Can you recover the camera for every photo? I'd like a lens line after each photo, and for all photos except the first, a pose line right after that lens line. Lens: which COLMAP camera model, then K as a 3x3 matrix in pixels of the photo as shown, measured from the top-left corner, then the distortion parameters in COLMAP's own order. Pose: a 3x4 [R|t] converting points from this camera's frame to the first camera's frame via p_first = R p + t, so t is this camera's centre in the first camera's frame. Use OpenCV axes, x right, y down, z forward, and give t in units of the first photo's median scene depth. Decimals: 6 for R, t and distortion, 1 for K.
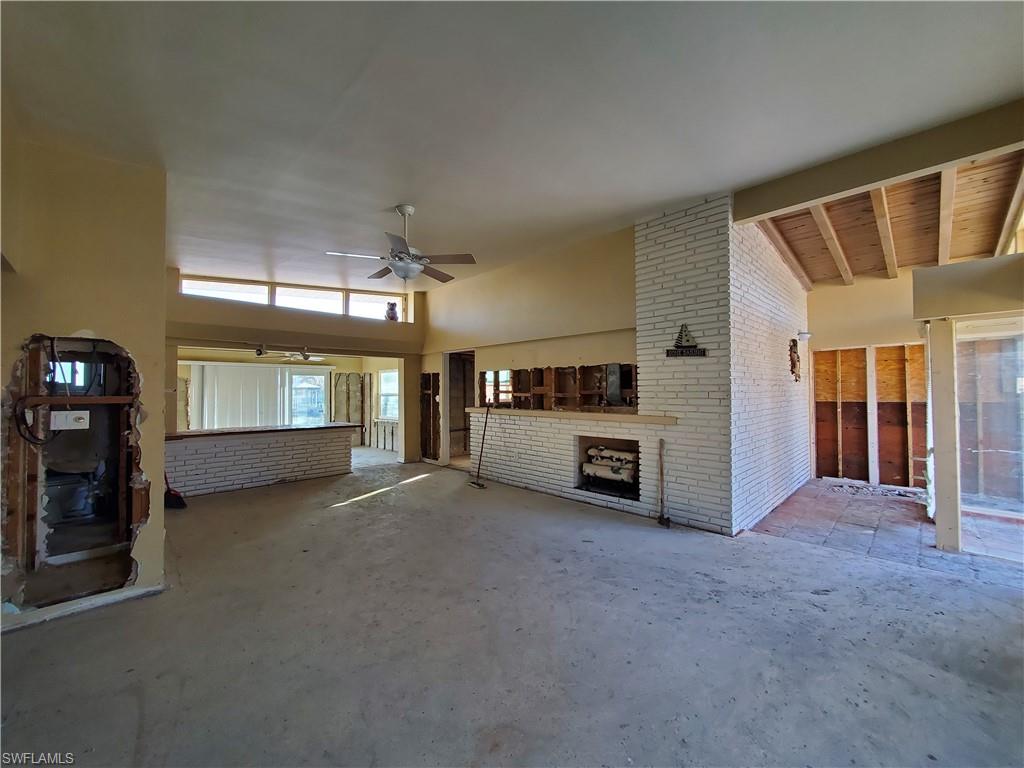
lens RADIAL K [[408.1, 0, 512.0], [0, 408.1, 384.0], [0, 0, 1]] dist [-0.000664, 0.000238]
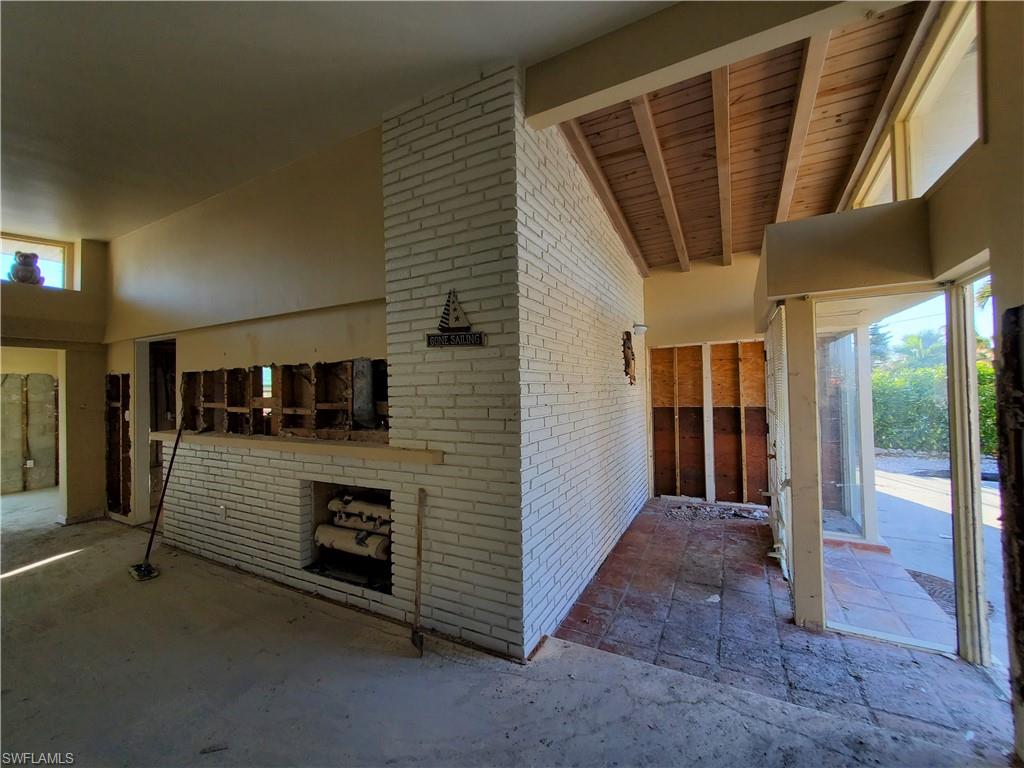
lens RADIAL K [[408.1, 0, 512.0], [0, 408.1, 384.0], [0, 0, 1]] dist [-0.000664, 0.000238]
pose [[0.956213, -0.007366, 0.292579, 0.279646], [0.007690, 0.999970, 0.000044, -0.011138], [-0.292571, 0.002208, 0.956241, 0.355060]]
